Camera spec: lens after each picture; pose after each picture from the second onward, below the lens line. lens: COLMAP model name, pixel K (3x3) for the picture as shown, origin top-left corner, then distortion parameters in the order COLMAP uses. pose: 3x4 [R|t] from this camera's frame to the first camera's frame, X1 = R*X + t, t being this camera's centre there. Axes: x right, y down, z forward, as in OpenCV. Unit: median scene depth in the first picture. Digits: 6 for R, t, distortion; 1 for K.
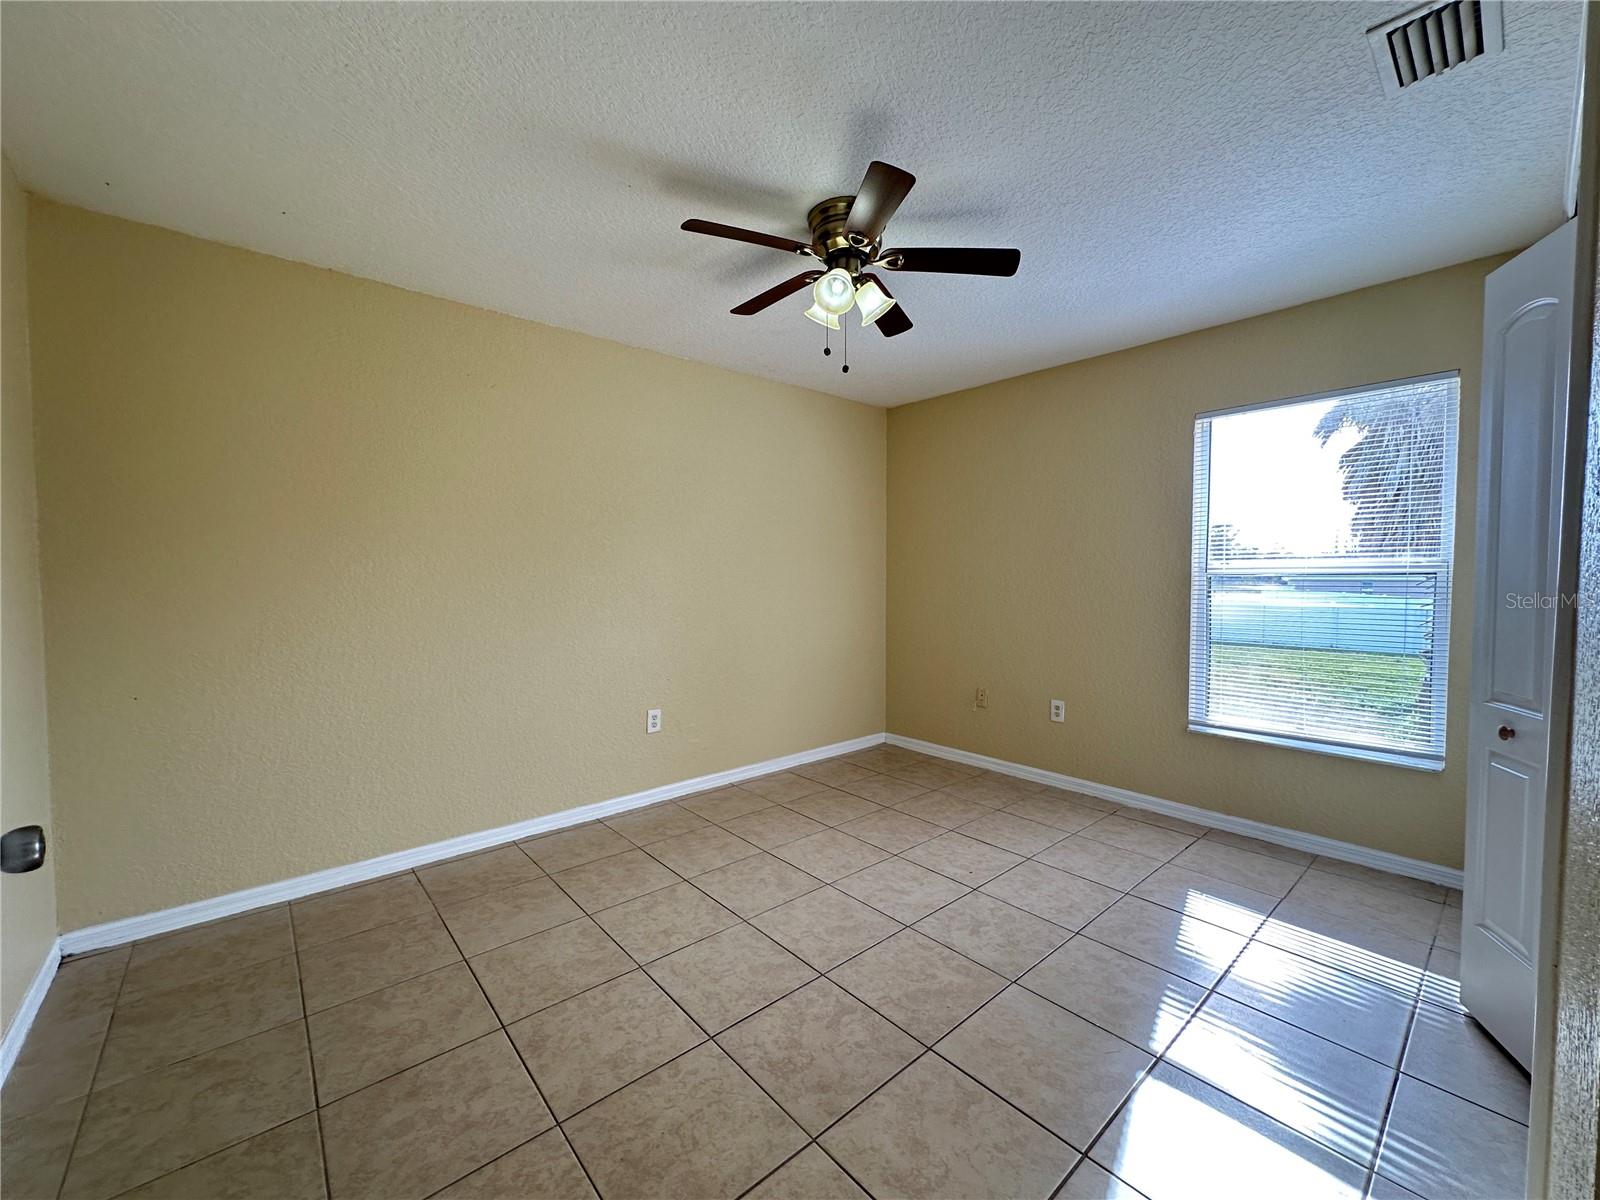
lens RADIAL K [[639.8, 0, 800.8], [0, 639.8, 598.6], [0, 0, 1]] dist [-0.002485, 0.000122]
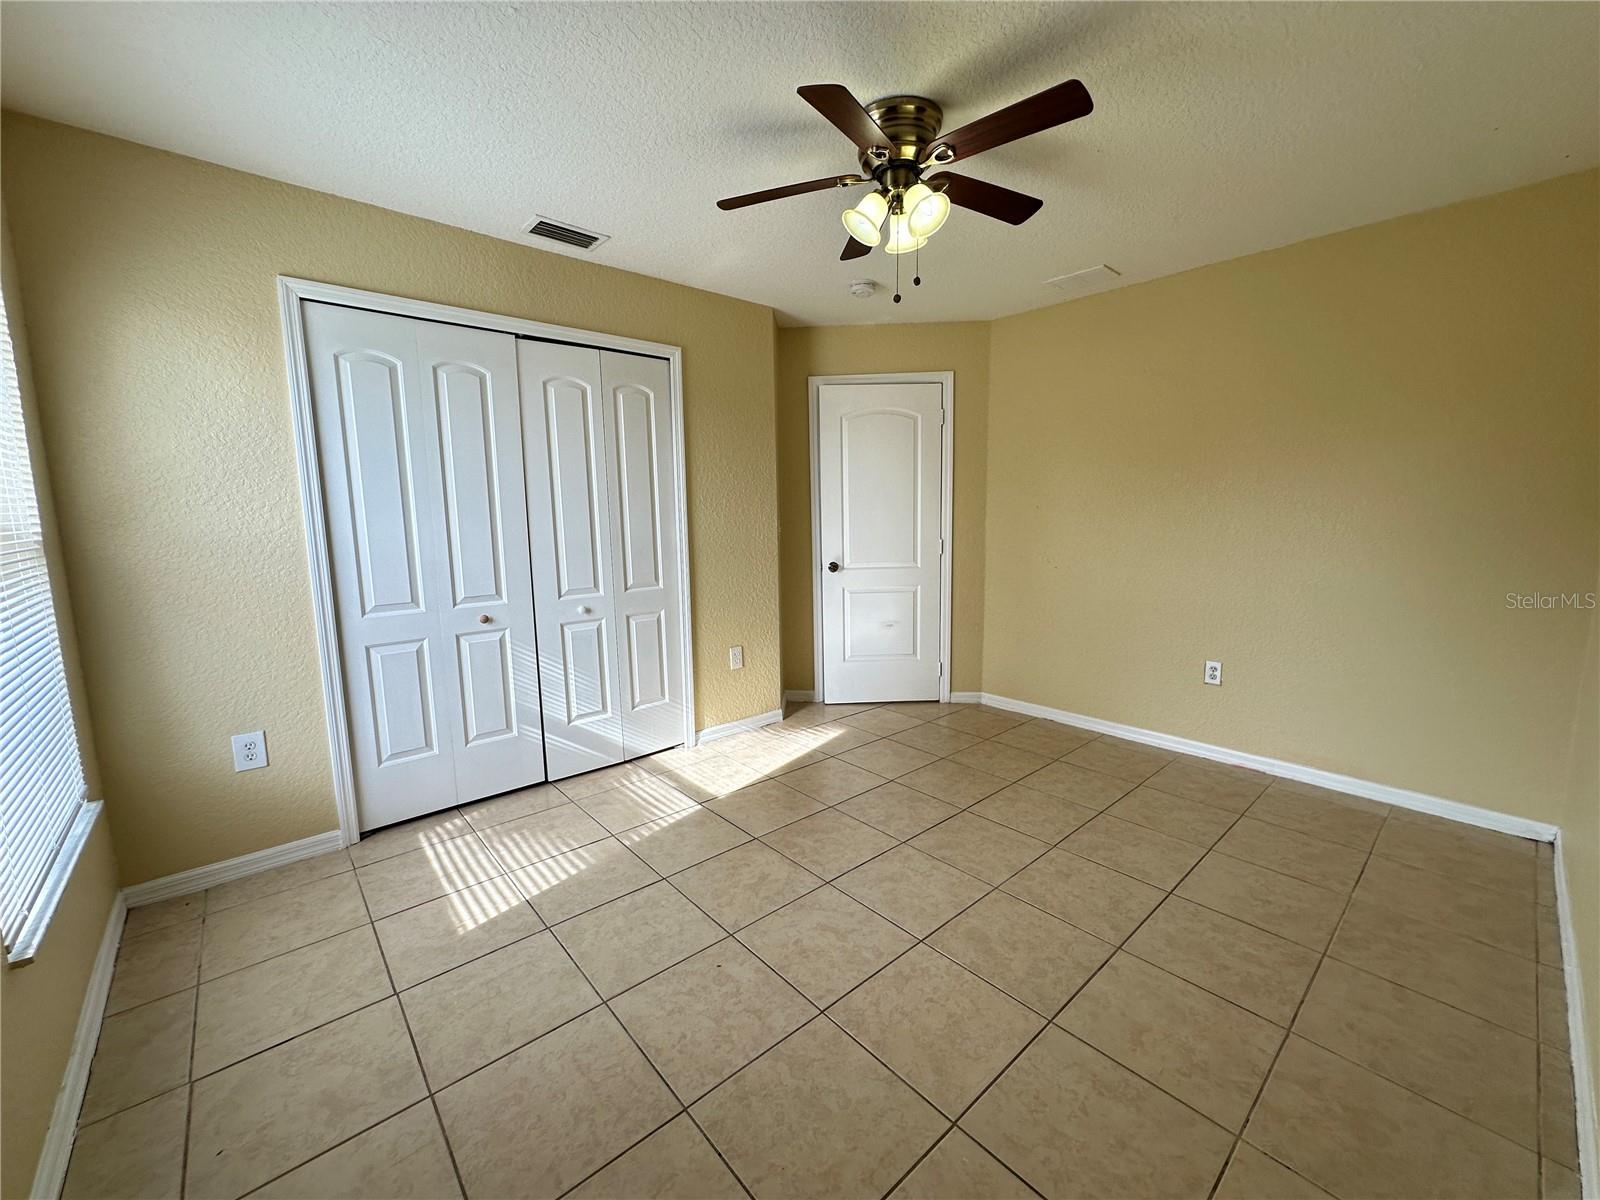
lens RADIAL K [[639.8, 0, 800.8], [0, 639.8, 598.6], [0, 0, 1]] dist [-0.002485, 0.000122]
pose [[-0.999920, 0.011777, -0.004567, 0.208489], [0.010787, 0.984278, 0.176297, -0.095268], [0.006572, 0.176234, -0.984326, 1.899800]]
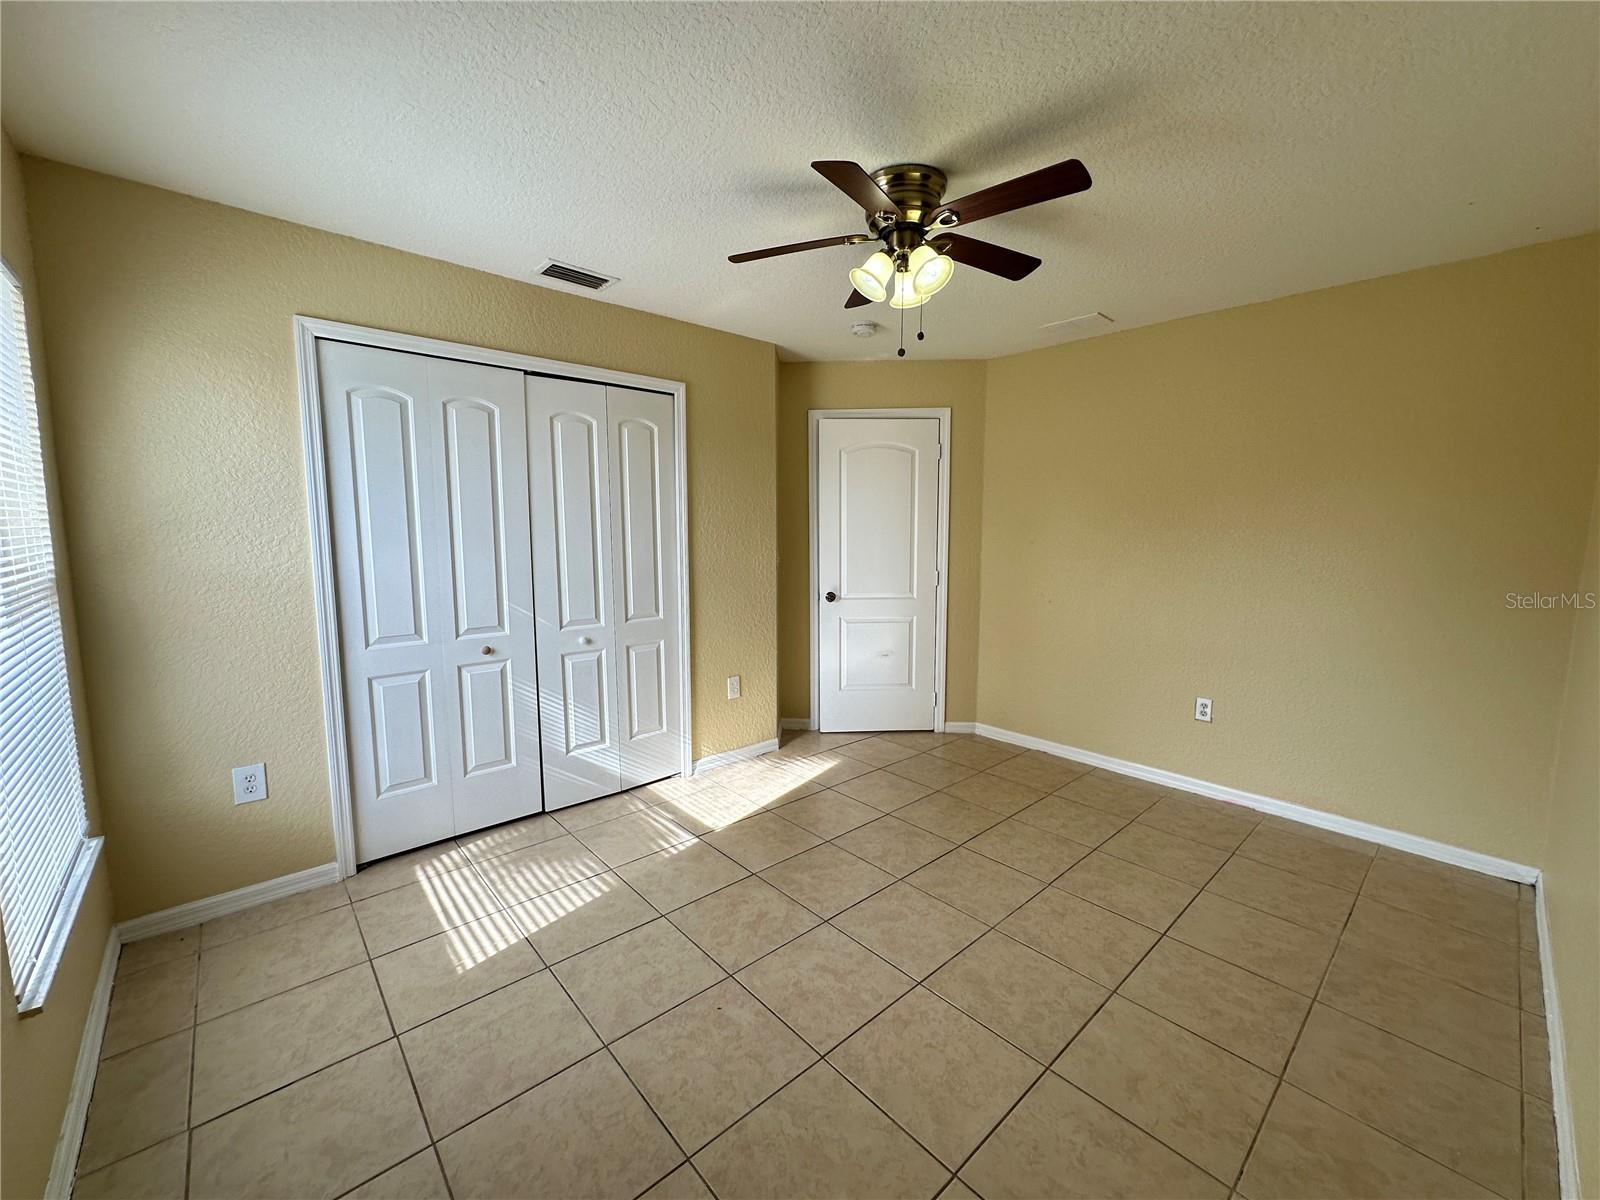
lens RADIAL K [[639.8, 0, 800.8], [0, 639.8, 598.6], [0, 0, 1]] dist [-0.002485, 0.000122]
pose [[-0.999834, -0.001827, -0.018138, 0.225818], [-0.004553, 0.988456, 0.151440, -0.135901], [0.017652, 0.151497, -0.988300, 1.911645]]
